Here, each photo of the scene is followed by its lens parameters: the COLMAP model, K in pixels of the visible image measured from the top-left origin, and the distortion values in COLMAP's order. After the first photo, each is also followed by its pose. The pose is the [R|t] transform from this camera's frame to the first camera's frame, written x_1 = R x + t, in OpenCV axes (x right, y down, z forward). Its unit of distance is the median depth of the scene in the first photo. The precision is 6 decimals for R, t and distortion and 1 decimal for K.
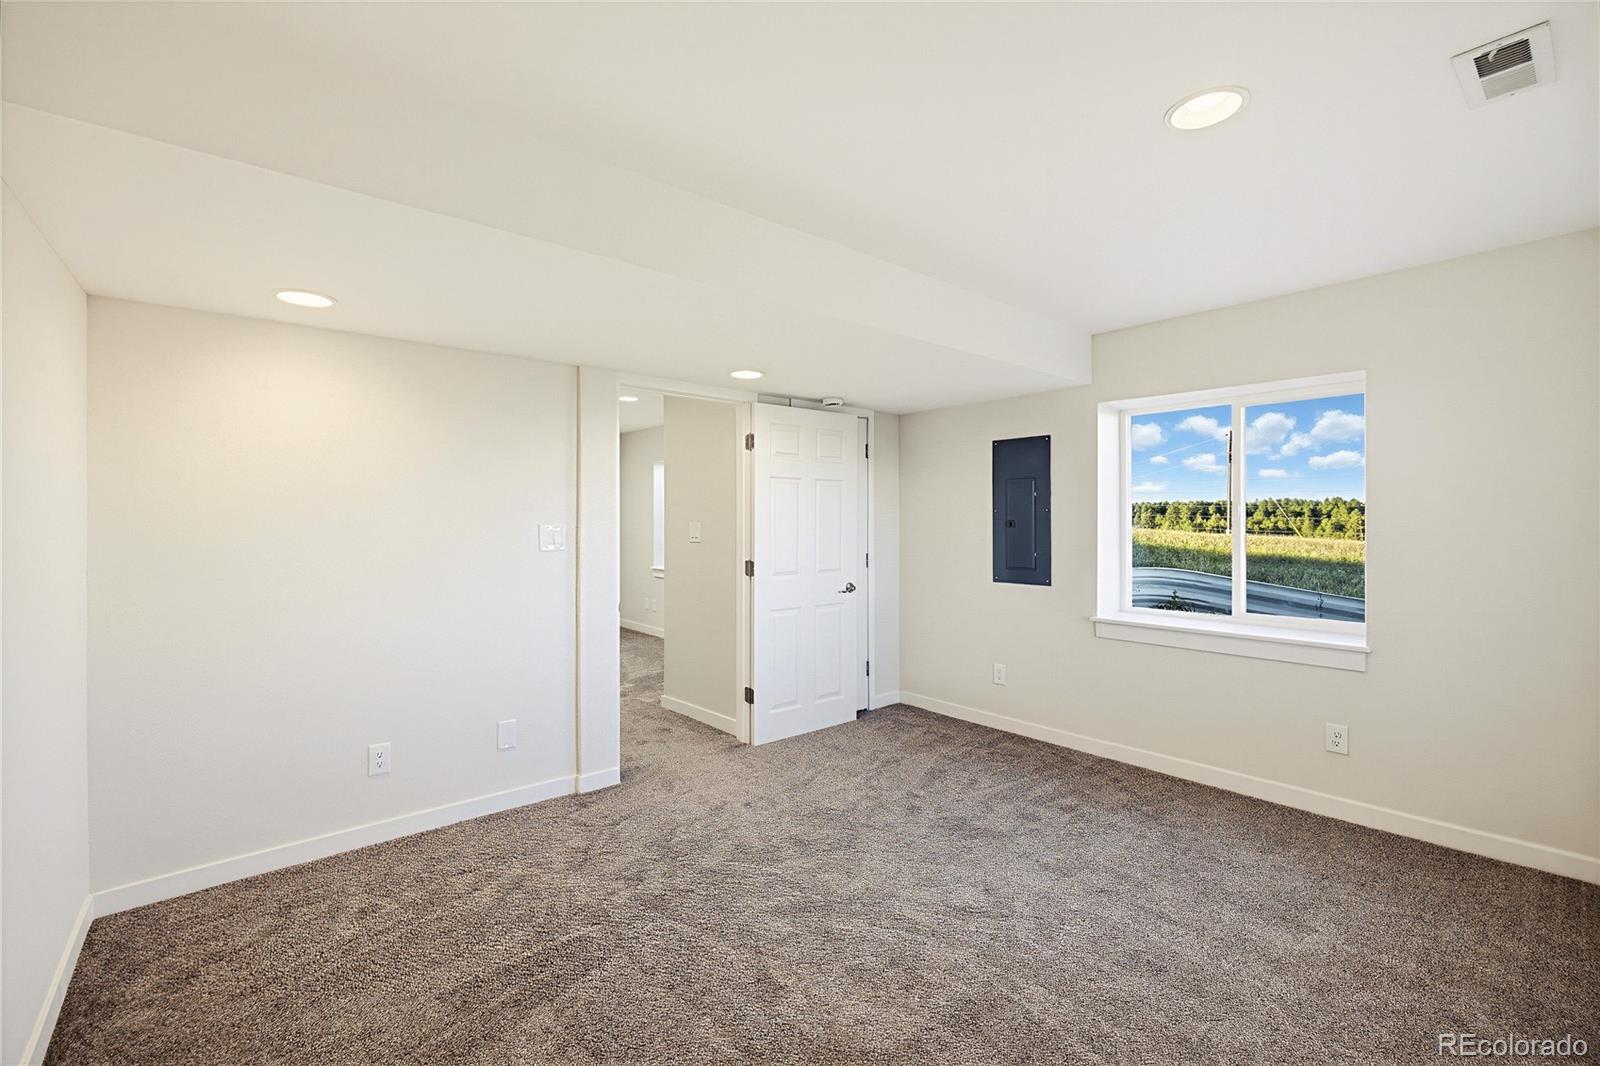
lens RADIAL K [[688.6, 0, 799.6], [0, 688.6, 523.4], [0, 0, 1]] dist [-0.000866, 0.000513]
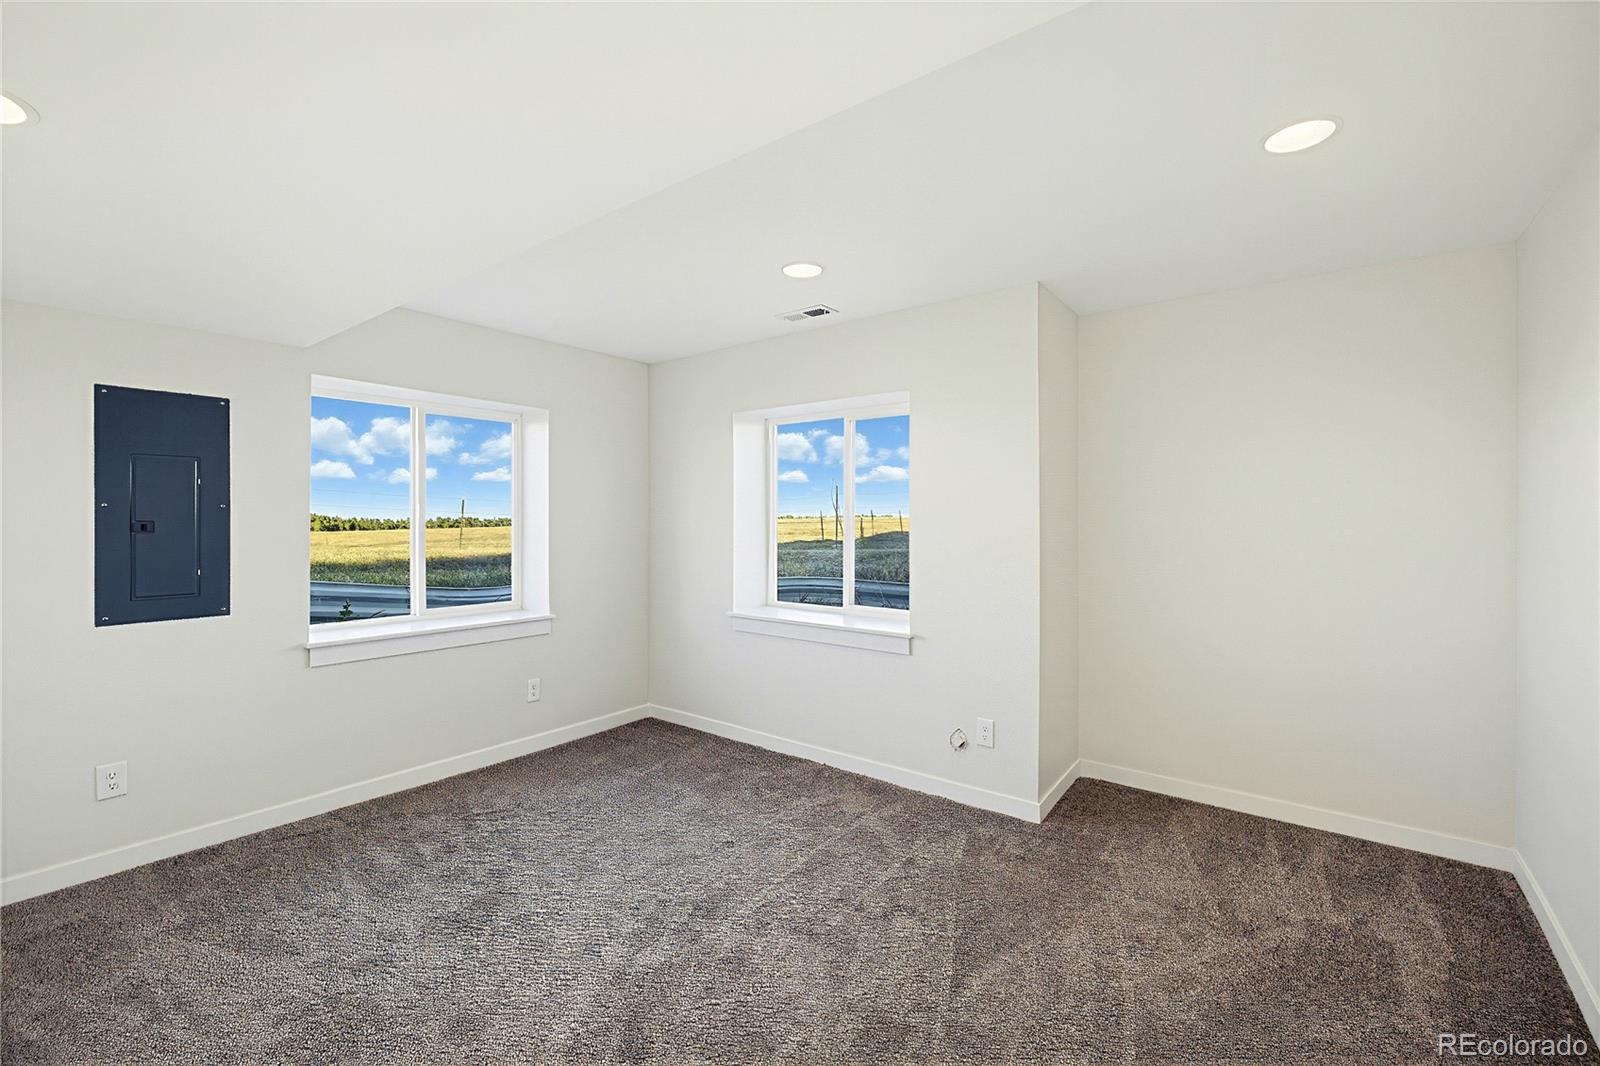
lens RADIAL K [[688.6, 0, 799.6], [0, 688.6, 523.4], [0, 0, 1]] dist [-0.000866, 0.000513]
pose [[-0.196728, -0.005157, 0.980444, -0.466991], [0.001552, 0.999983, 0.005571, -0.005633], [-0.980457, 0.002618, -0.196717, 0.612761]]
